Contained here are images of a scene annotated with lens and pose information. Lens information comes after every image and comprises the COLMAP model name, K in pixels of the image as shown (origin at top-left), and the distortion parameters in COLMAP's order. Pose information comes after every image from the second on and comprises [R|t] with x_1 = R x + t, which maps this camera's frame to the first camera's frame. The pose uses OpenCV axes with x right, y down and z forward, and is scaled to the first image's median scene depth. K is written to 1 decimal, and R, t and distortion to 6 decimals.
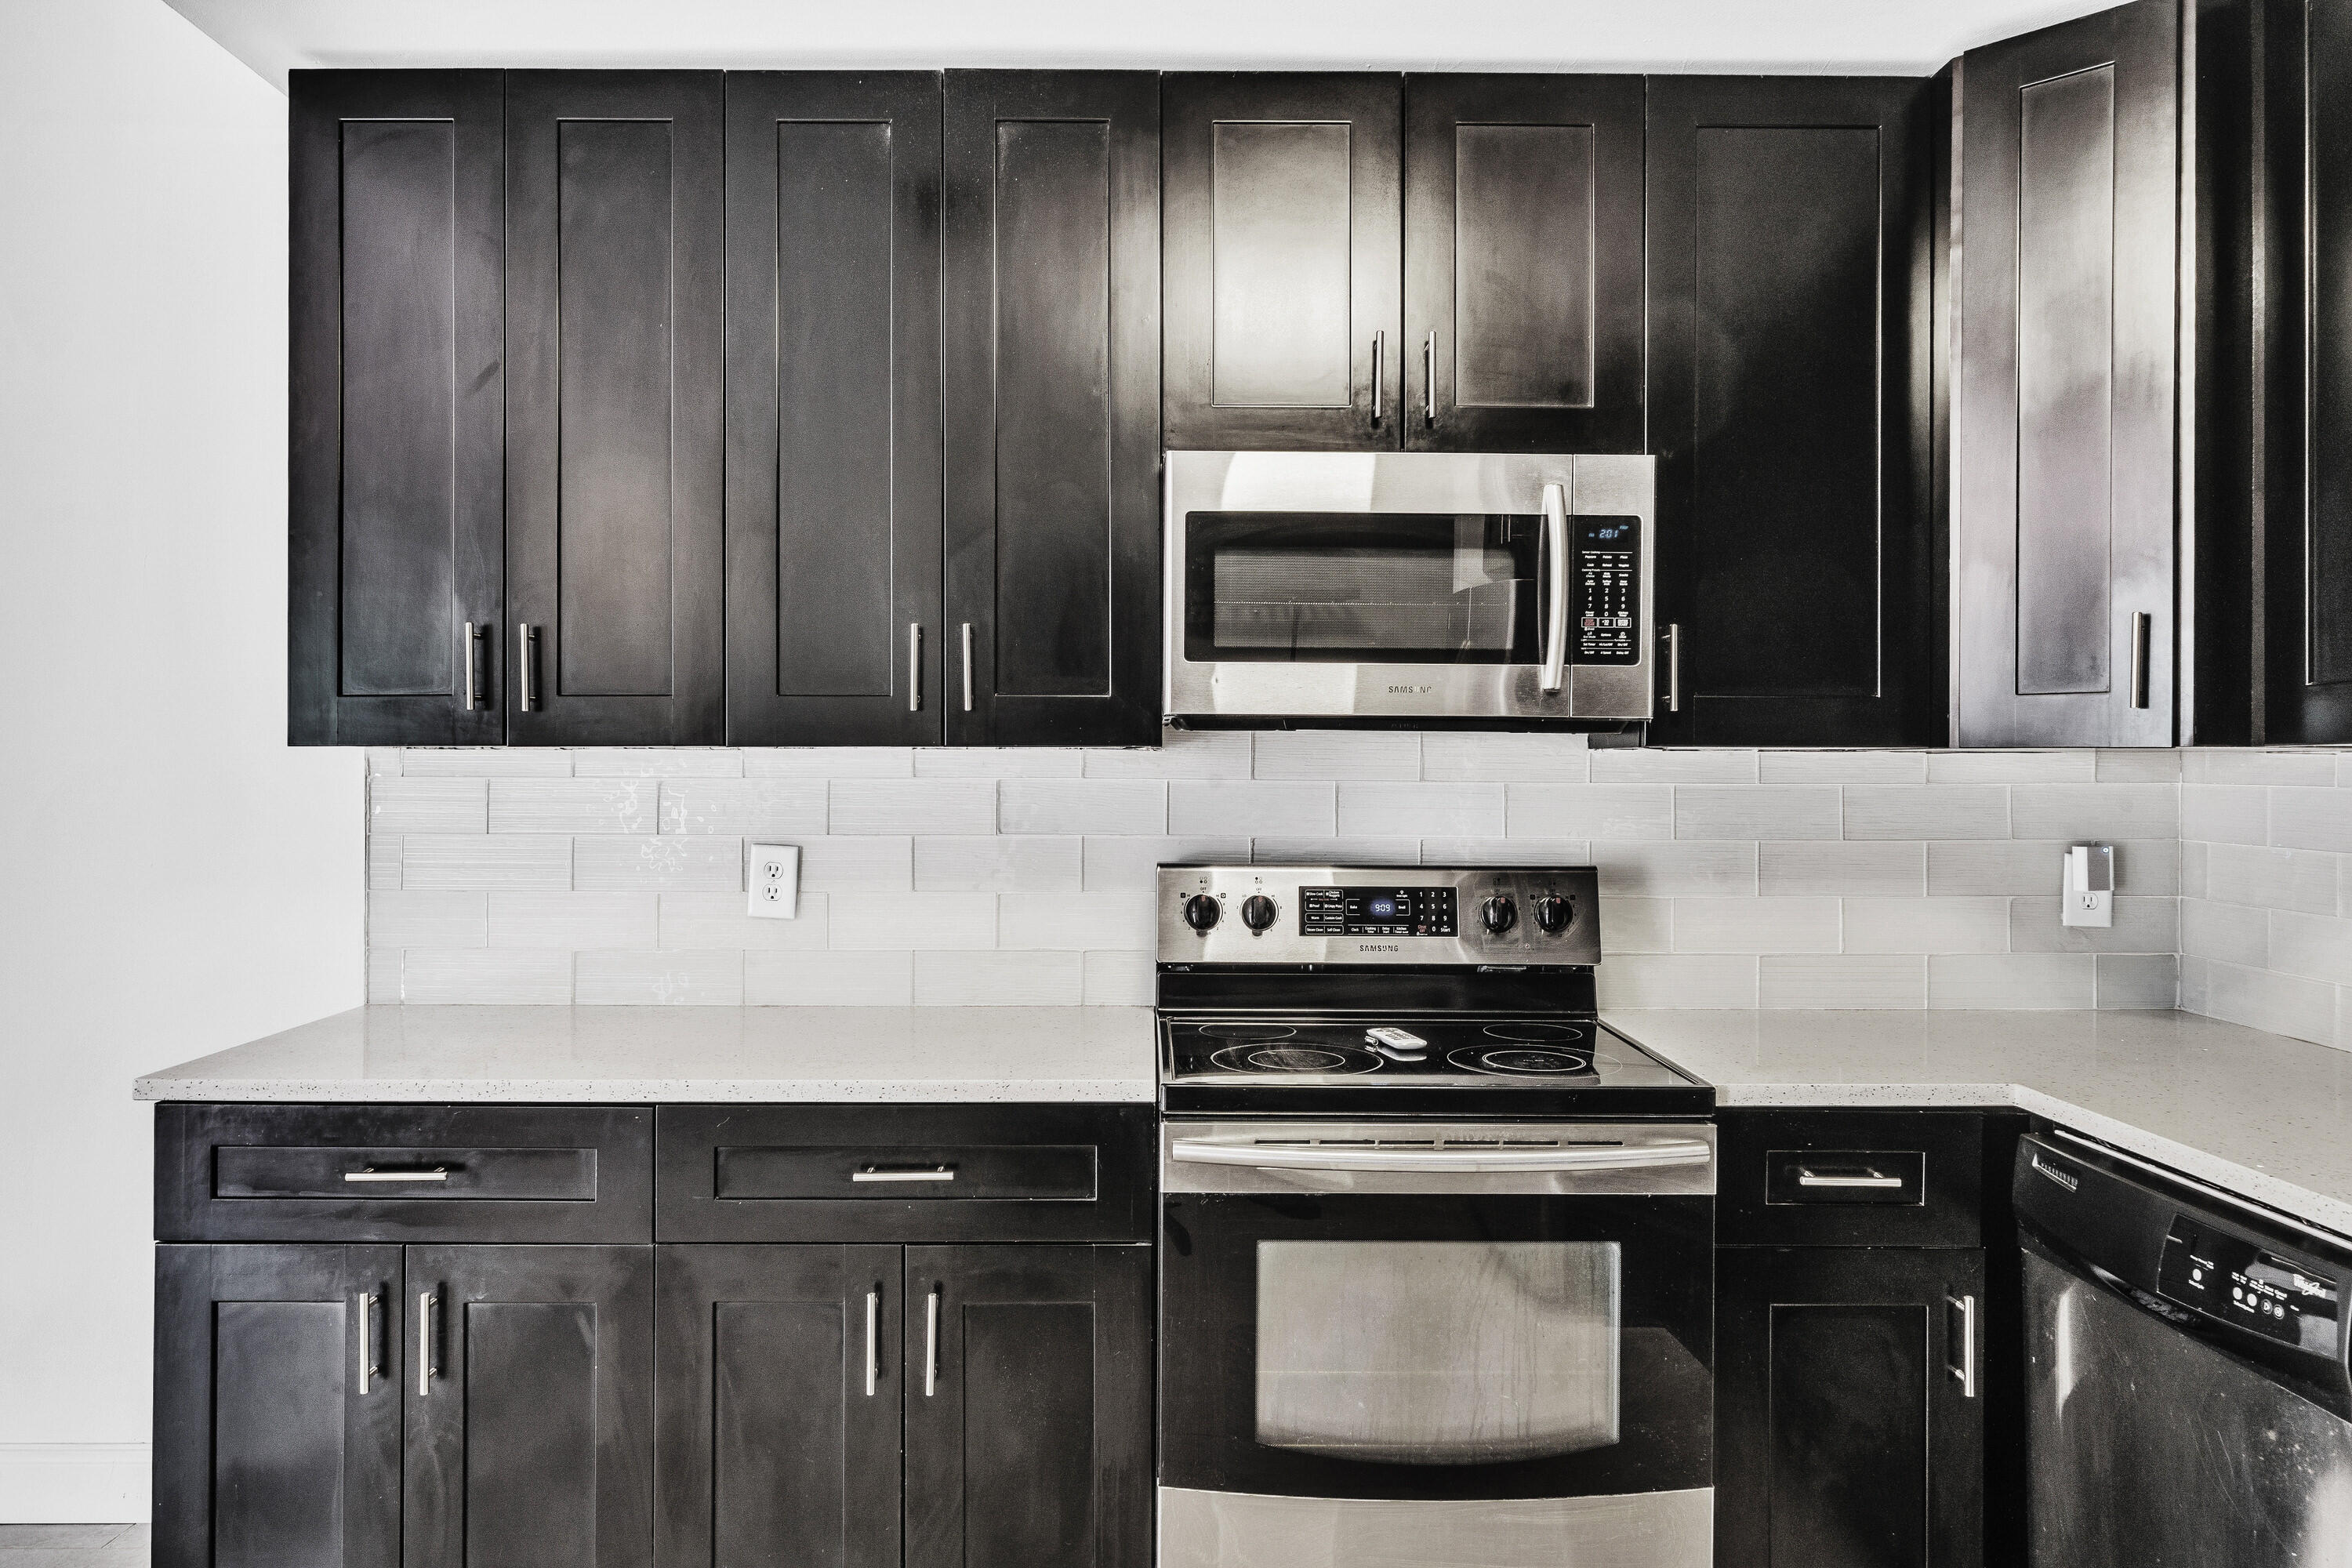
lens RADIAL K [[1626.6, 0, 1163.1], [0, 1626.6, 748.1], [0, 0, 1]] dist [0.004439, 0.003993]
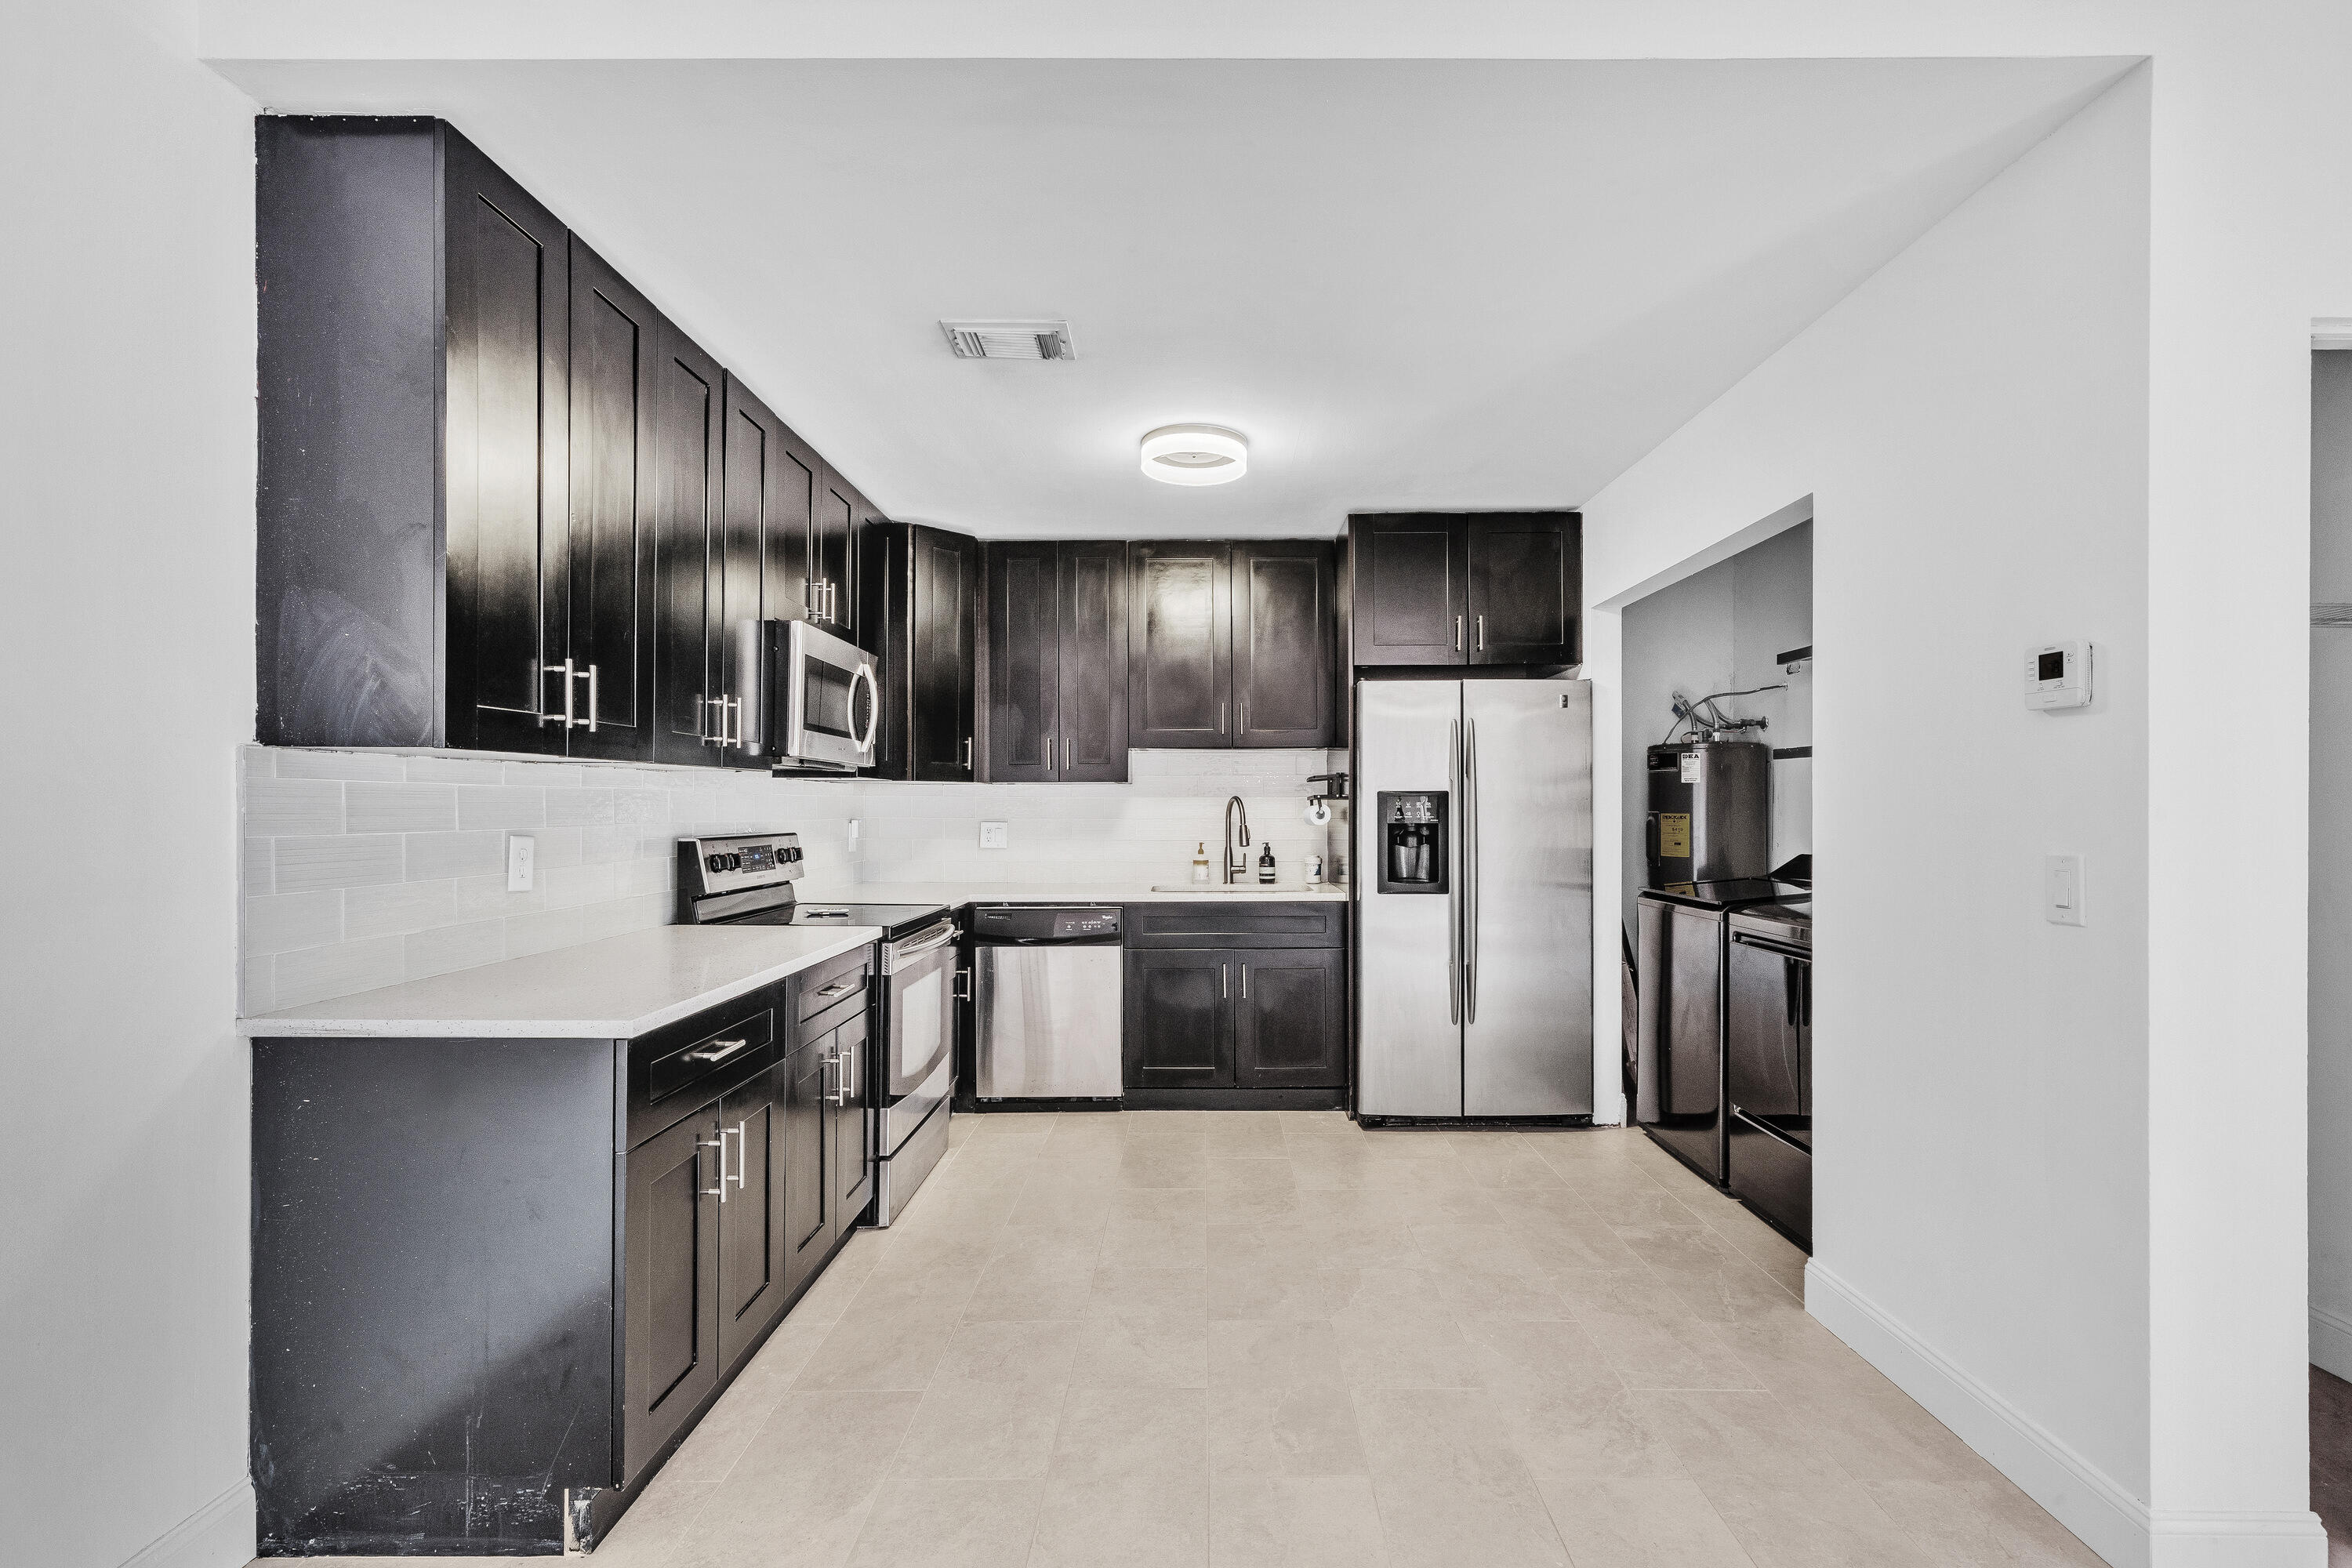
lens RADIAL K [[1067.9, 0, 1189.1], [0, 1067.9, 802.5], [0, 0, 1]] dist [0.010415, -0.000542]
pose [[0.014341, 0.000561, 0.999897, -1.282621], [-0.013414, 0.999910, -0.000369, 0.029253], [-0.999807, -0.013407, 0.014347, 0.512005]]
